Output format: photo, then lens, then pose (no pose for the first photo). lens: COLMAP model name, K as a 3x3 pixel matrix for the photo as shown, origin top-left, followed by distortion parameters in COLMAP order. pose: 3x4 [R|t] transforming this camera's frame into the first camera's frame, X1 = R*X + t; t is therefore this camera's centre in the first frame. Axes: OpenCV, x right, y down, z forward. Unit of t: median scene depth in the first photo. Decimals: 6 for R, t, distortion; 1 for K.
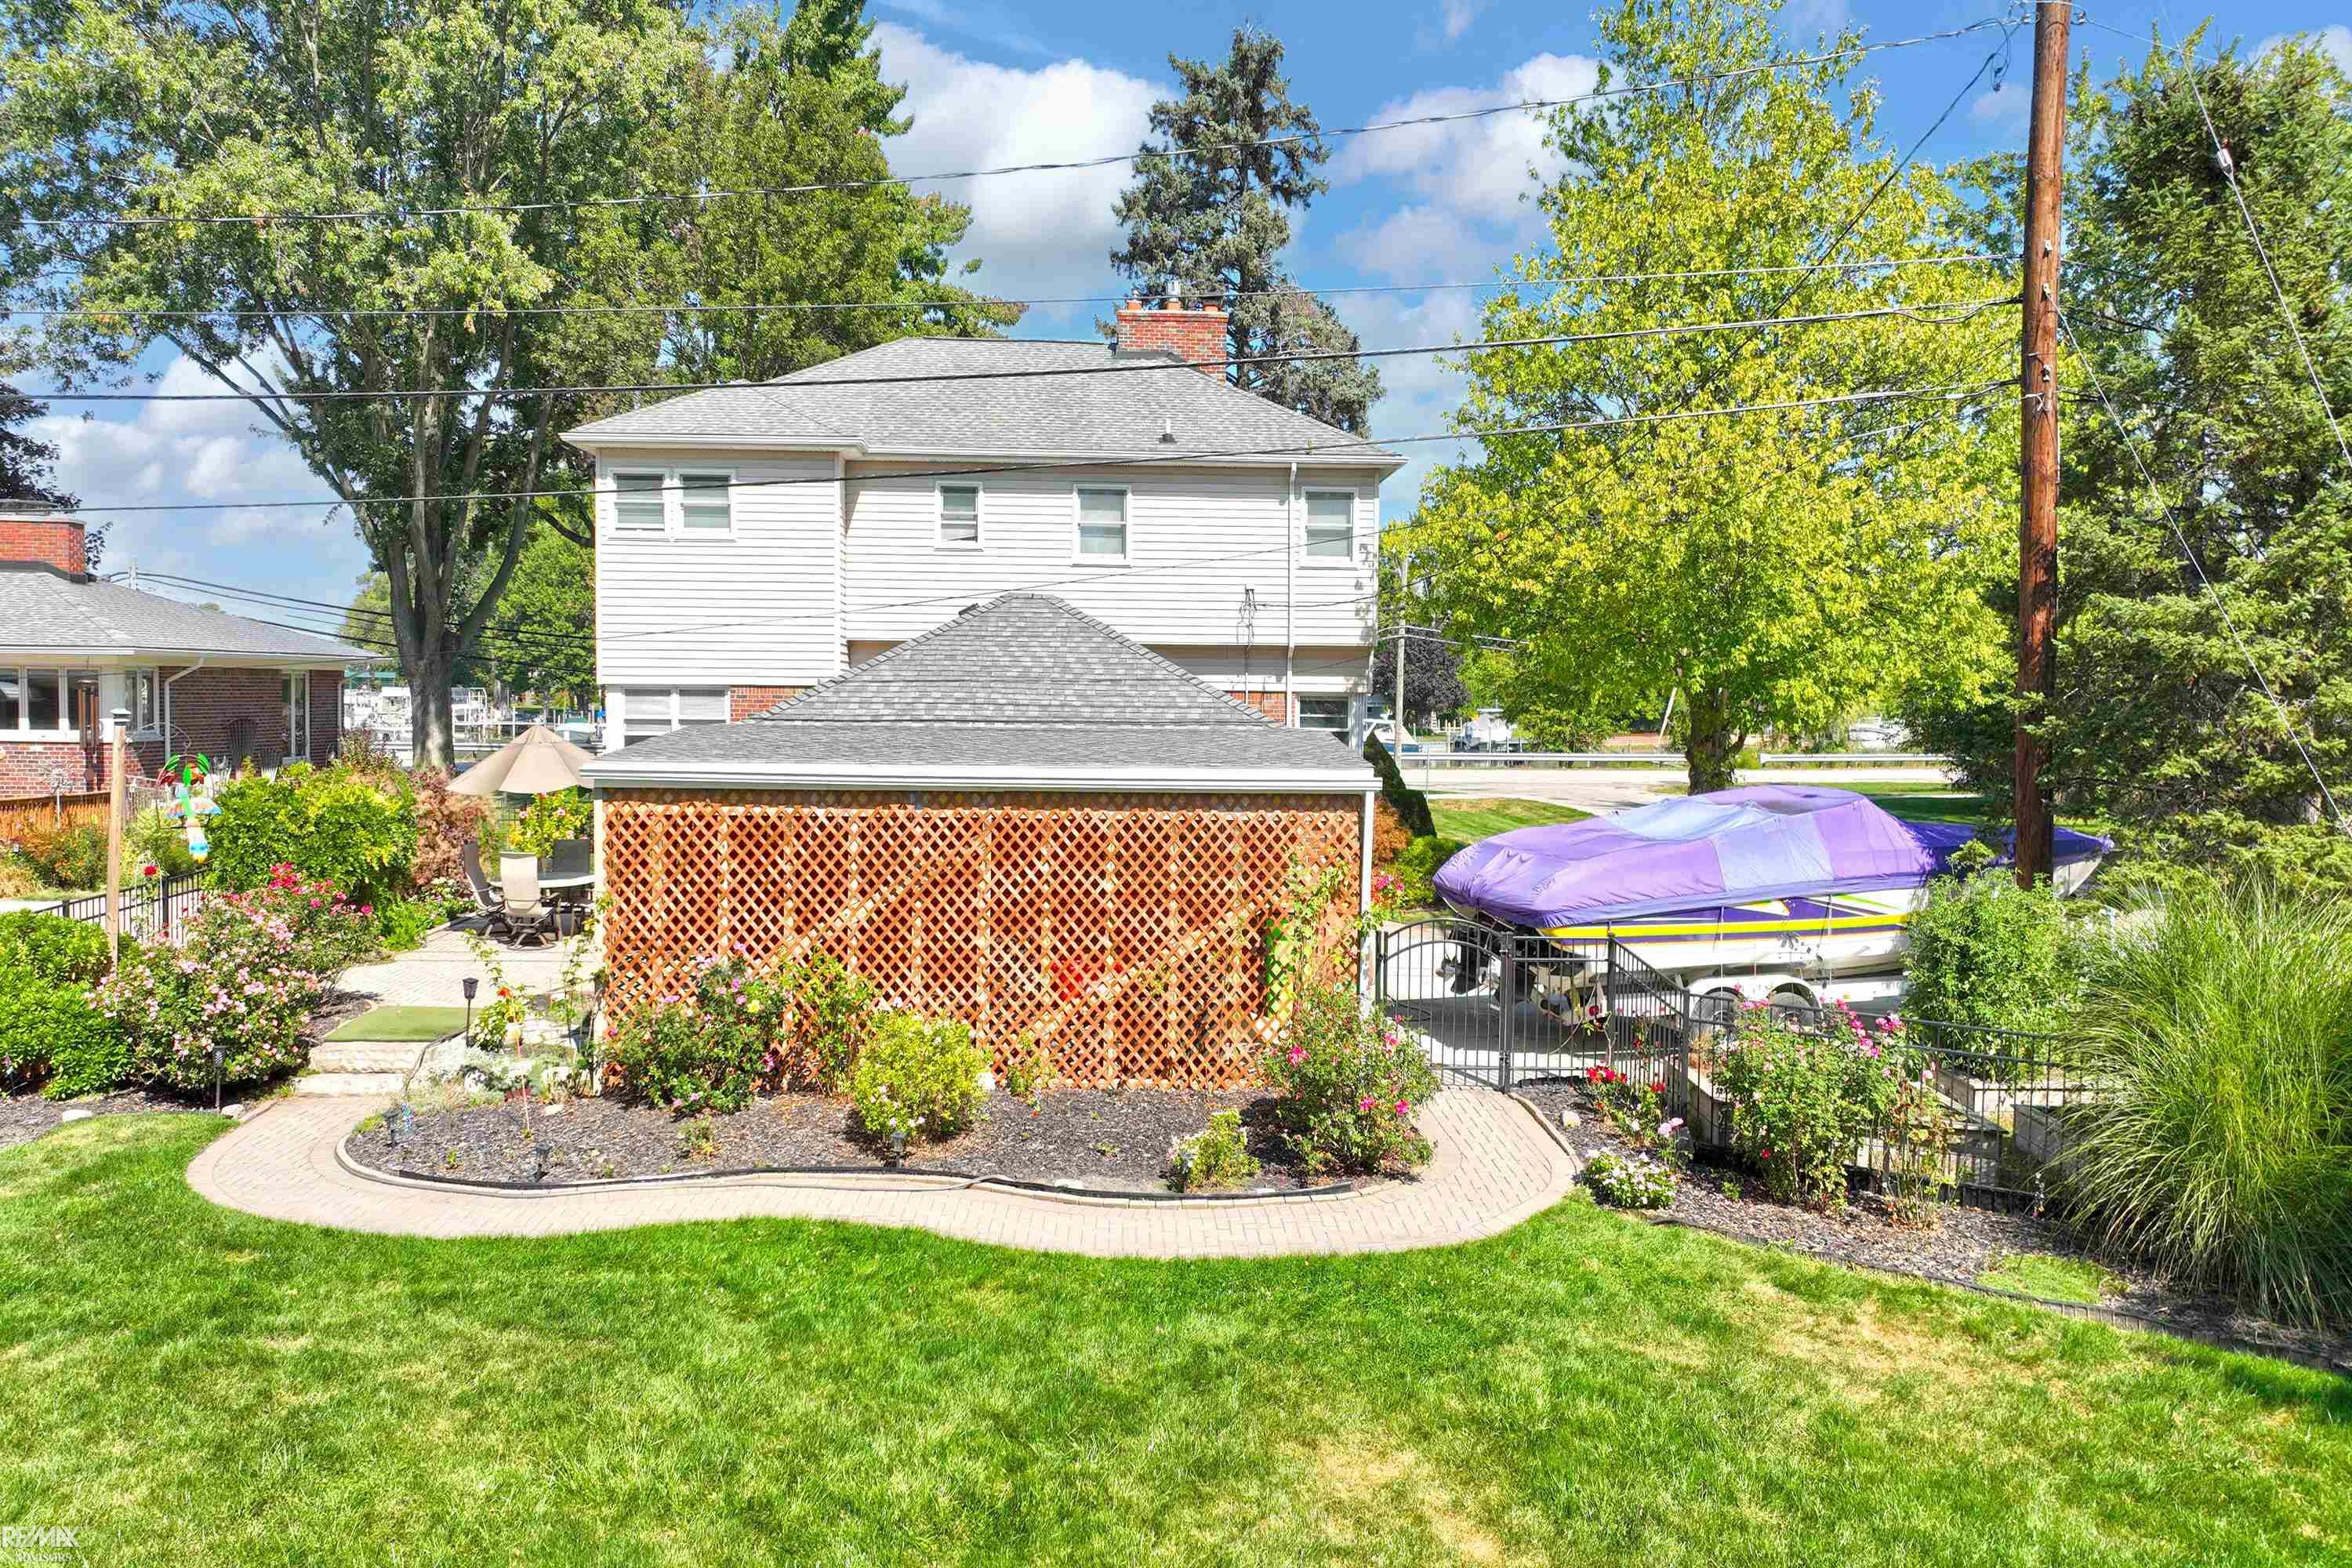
lens RADIAL K [[1637.4, 0, 1176.0], [0, 1637.4, 784.0], [0, 0, 1]] dist [-0.004970, -0.000045]
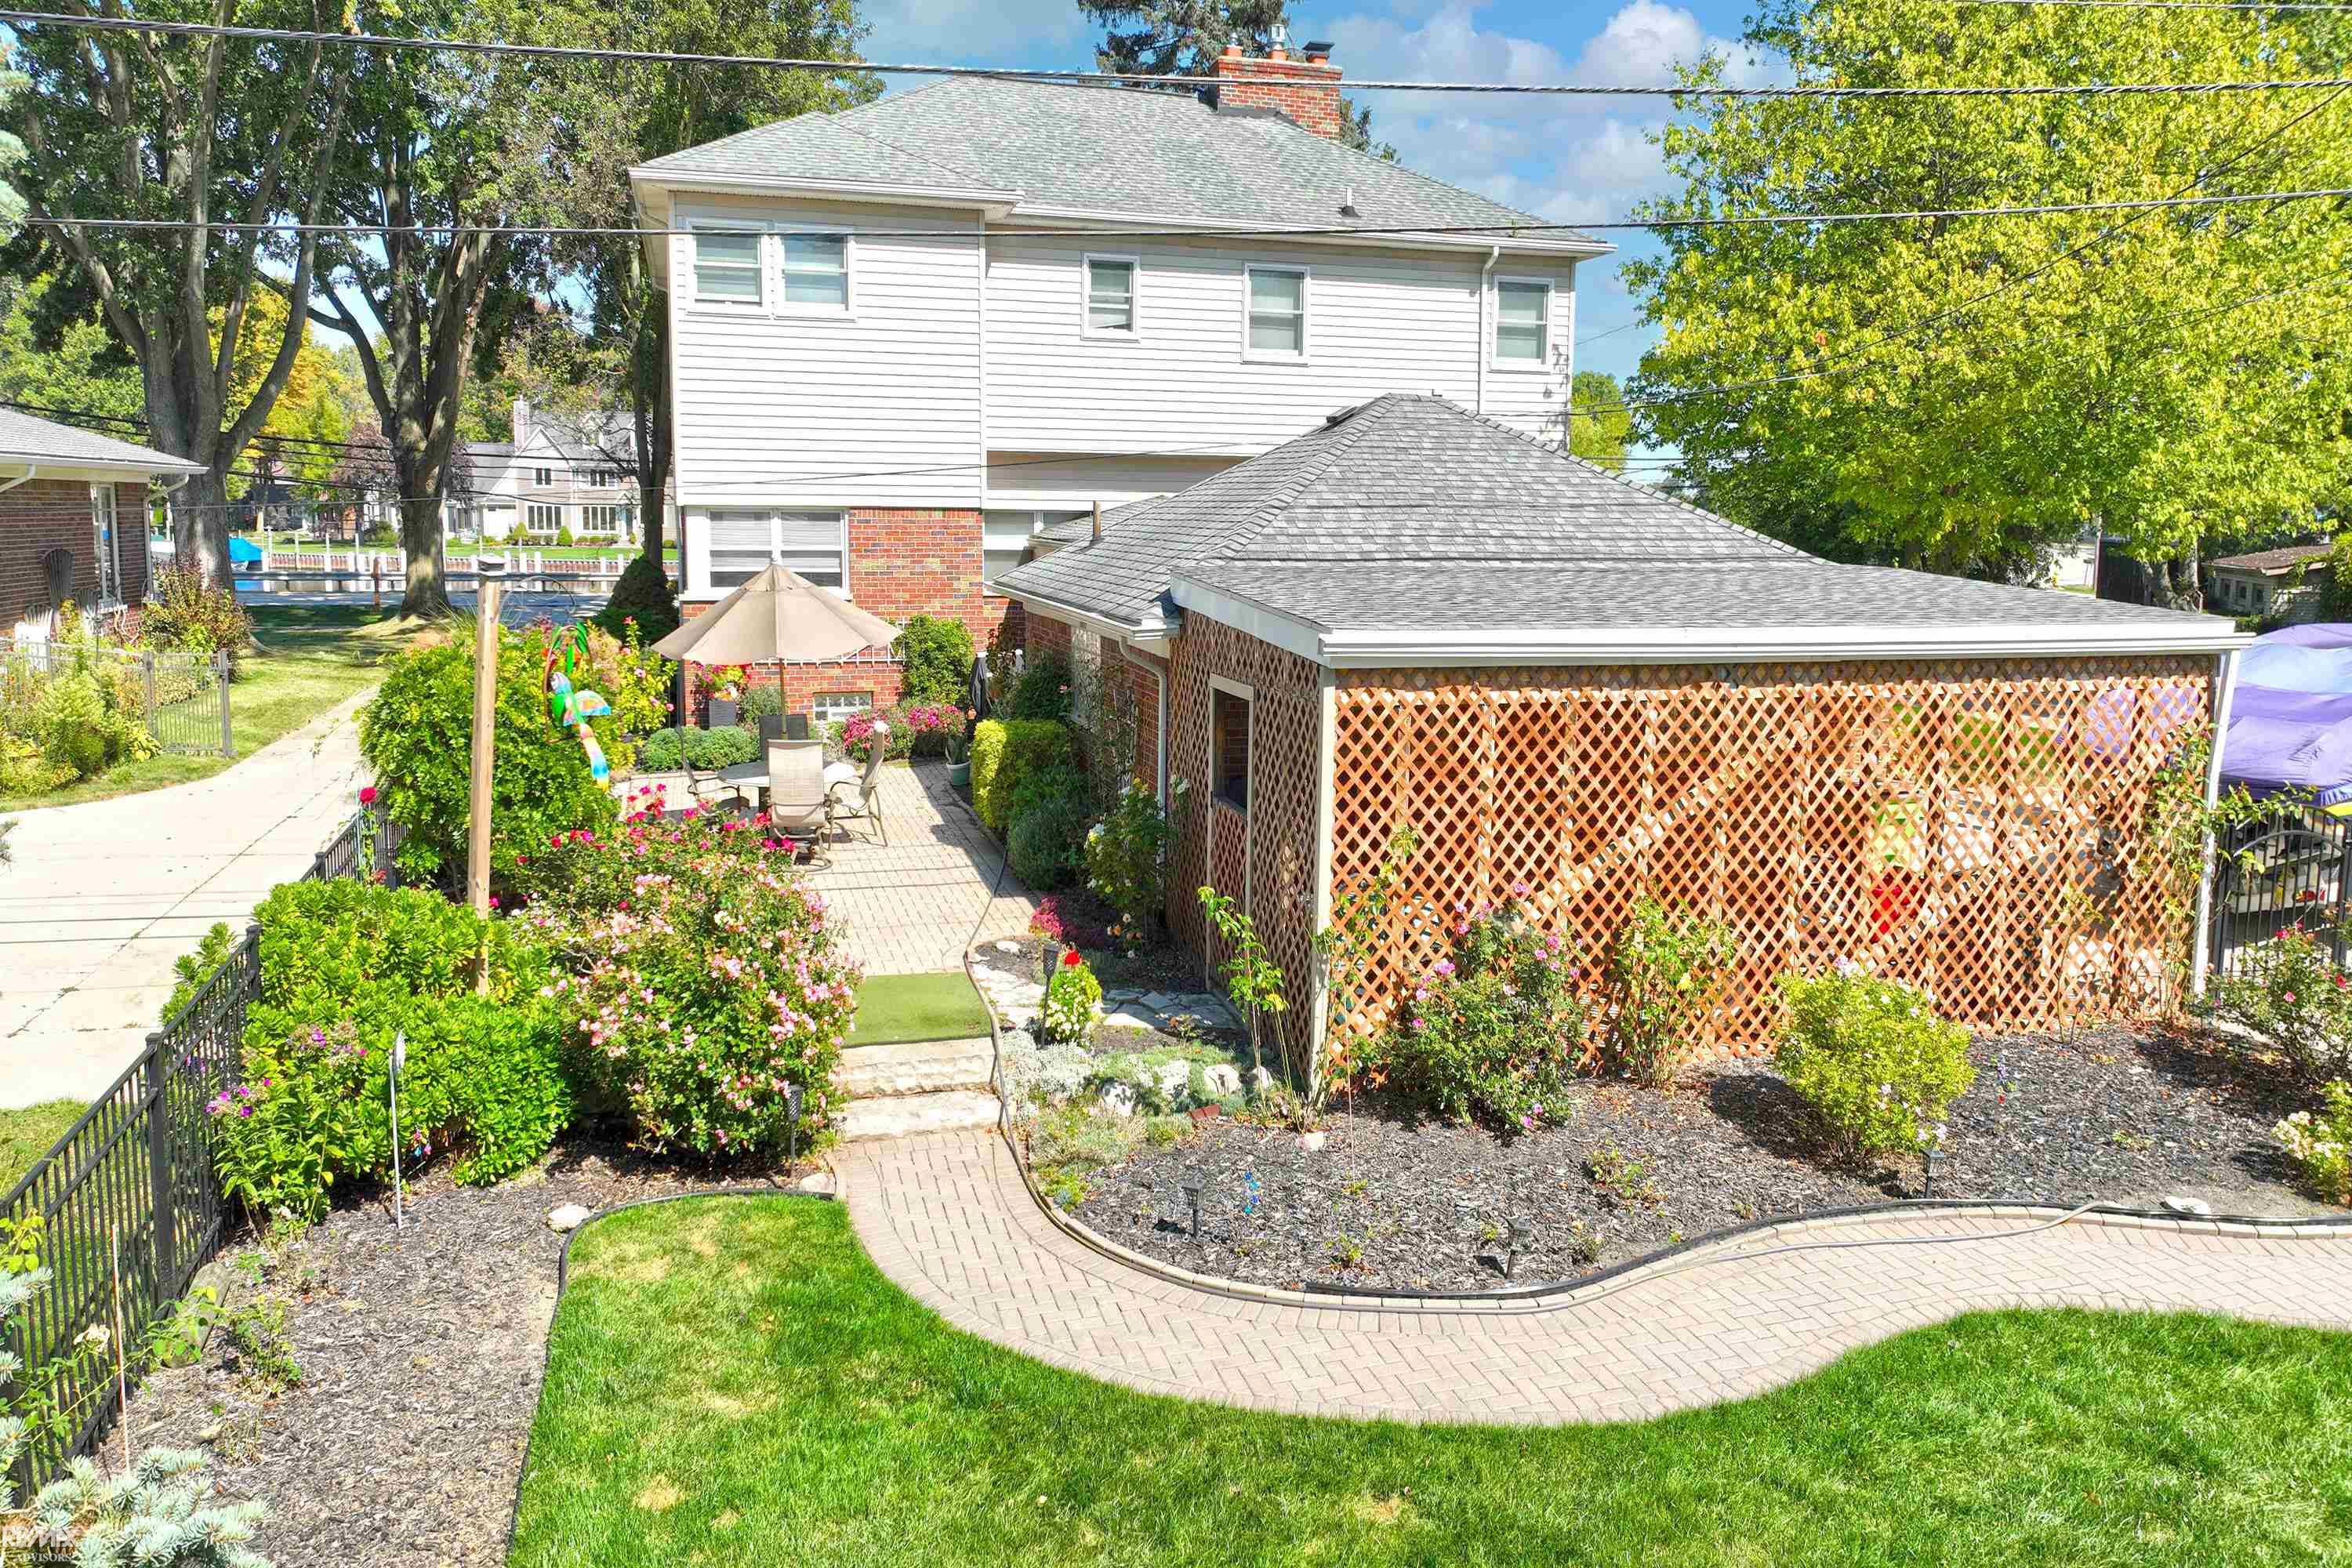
lens RADIAL K [[1652.8, 0, 1175.9], [0, 1652.8, 723.8], [0, 0, 1]] dist [0.010872, 0.000728]
pose [[0.971595, -0.029818, 0.234765, -0.566500], [0.012083, 0.996987, 0.076621, -0.027999], [-0.236342, -0.071608, 0.969028, 0.335414]]
